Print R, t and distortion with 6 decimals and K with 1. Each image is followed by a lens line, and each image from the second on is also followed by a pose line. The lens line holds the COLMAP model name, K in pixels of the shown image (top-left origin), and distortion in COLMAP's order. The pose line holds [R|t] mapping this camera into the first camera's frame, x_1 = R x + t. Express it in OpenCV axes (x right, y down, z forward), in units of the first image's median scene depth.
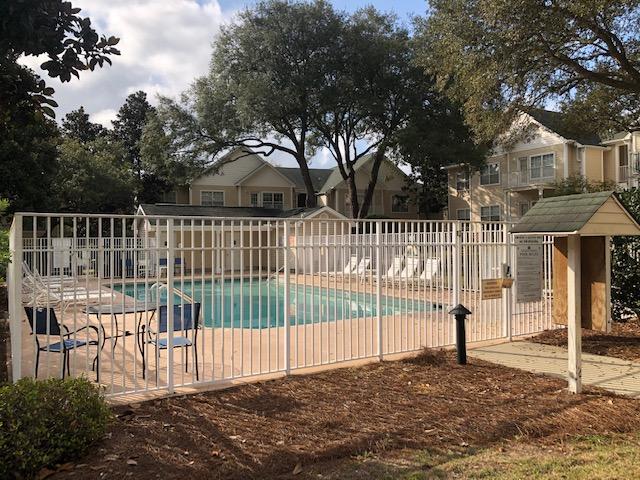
lens RADIAL K [[532.3, 0, 320.0], [0, 532.3, 240.0], [0, 0, 1]] dist [0.000896, -0.000018]
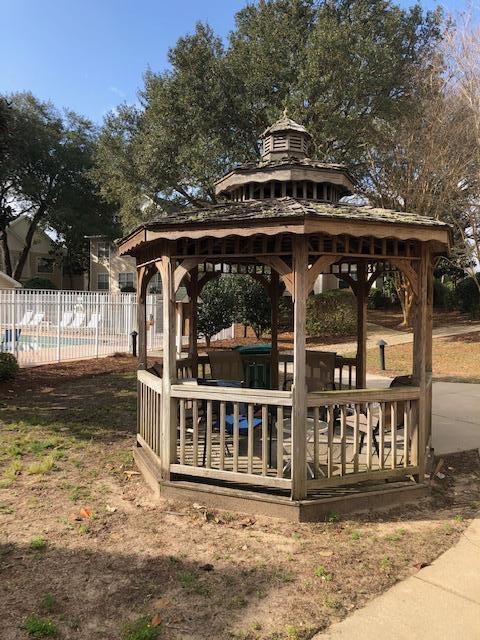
lens RADIAL K [[532.3, 0, 240.0], [0, 532.3, 320.0], [0, 0, 1]] dist [0.000896, -0.000018]
pose [[0.857453, 0.009724, 0.514471, -0.086175], [-0.030156, 0.999053, 0.031376, -0.001774], [-0.513679, -0.042418, 0.856934, -0.195947]]
